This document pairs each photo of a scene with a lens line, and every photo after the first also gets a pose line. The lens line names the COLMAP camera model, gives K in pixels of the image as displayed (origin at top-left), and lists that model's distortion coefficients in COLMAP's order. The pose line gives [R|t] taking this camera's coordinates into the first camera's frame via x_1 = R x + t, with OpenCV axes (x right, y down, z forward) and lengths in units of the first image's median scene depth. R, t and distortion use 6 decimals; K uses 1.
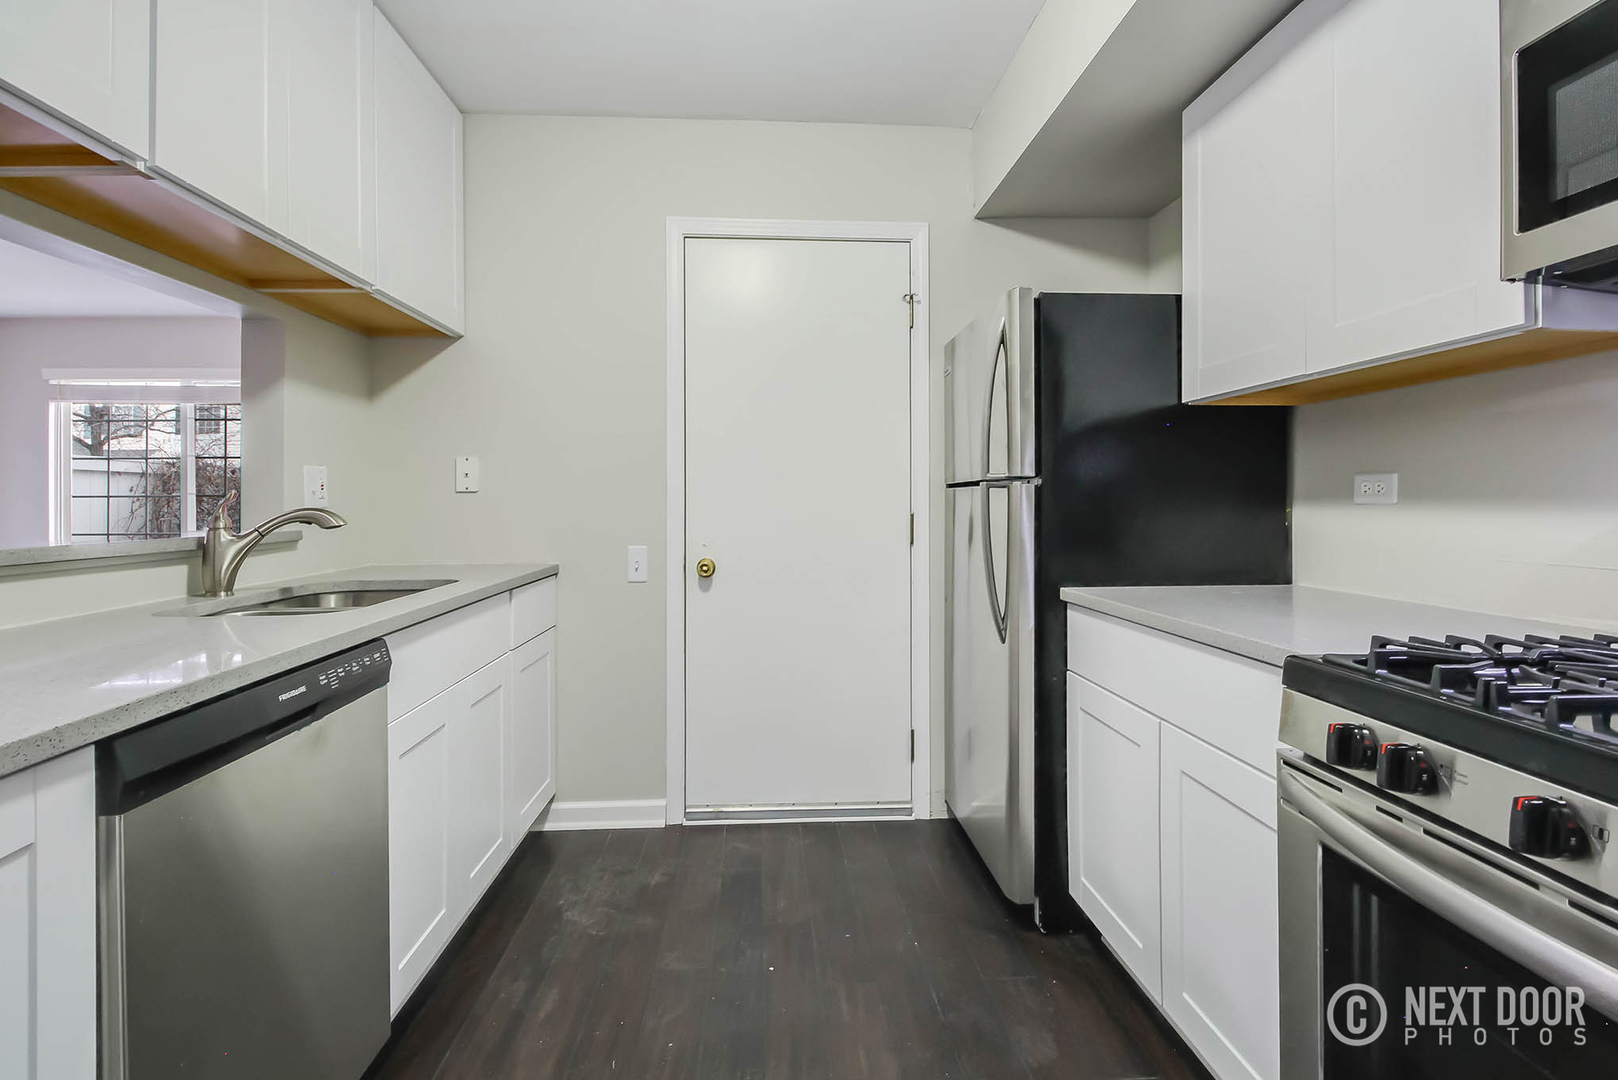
lens RADIAL K [[752.1, 0, 808.5], [0, 752.1, 516.2], [0, 0, 1]] dist [-0.000352, -0.009521]
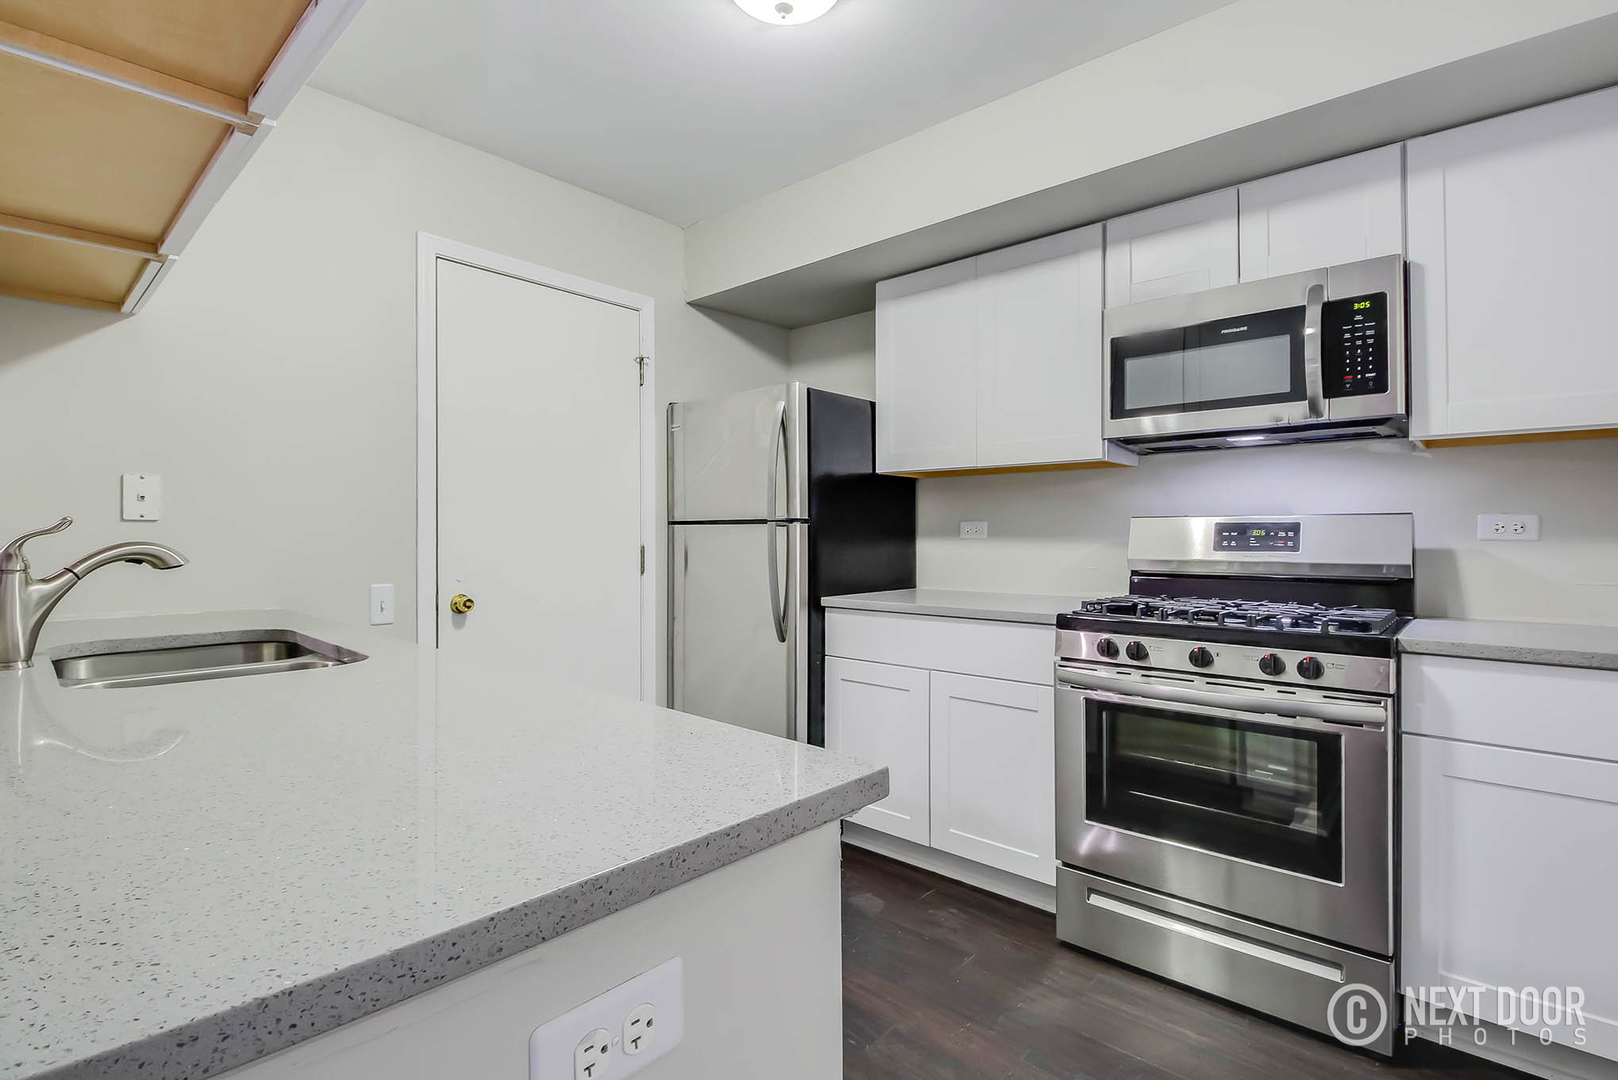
lens RADIAL K [[747.1, 0, 809.4], [0, 747.1, 528.1], [0, 0, 1]] dist [0.003365, -0.007479]
pose [[0.721853, 0.011492, 0.691951, -0.626152], [0.008481, 0.999640, -0.025449, 0.000278], [-0.691994, 0.024239, 0.721496, -0.001579]]
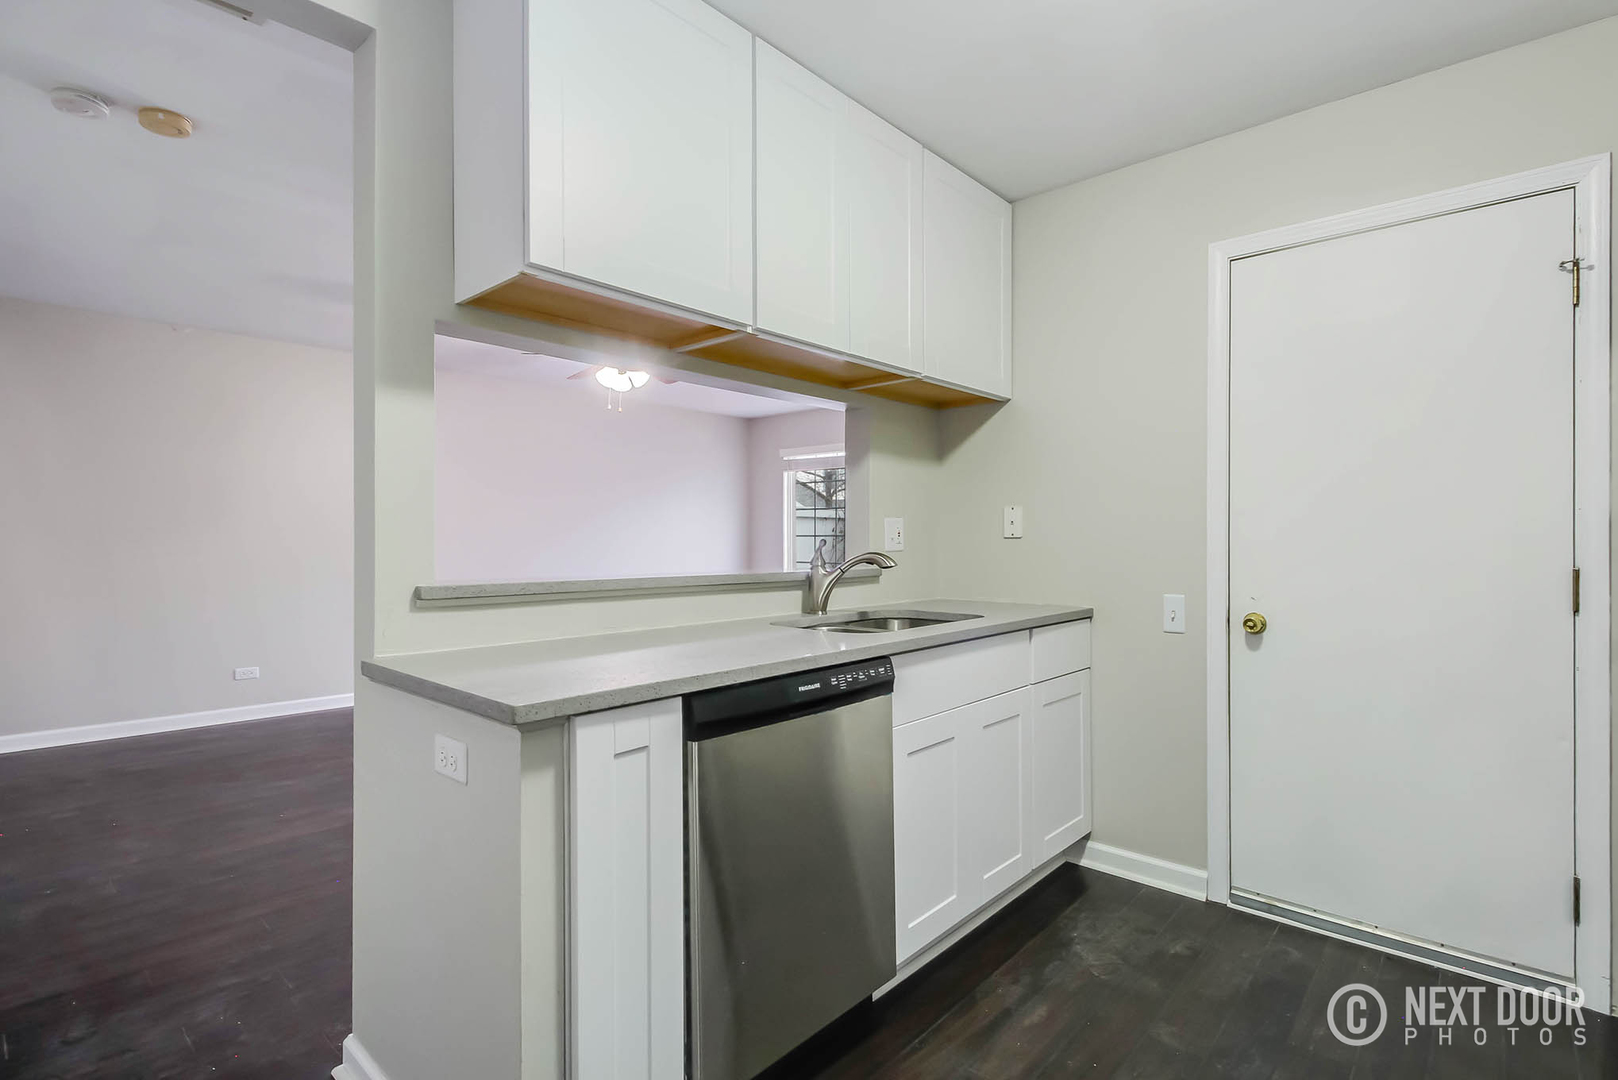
lens RADIAL K [[756.3, 0, 809.0], [0, 756.3, 540.0], [0, 0, 1]] dist [0.001275, -0.009509]
pose [[0.703875, 0.005739, -0.710300, 0.166729], [-0.019040, 0.999760, -0.010790, -0.013755], [0.710068, 0.021119, 0.703816, -0.007570]]
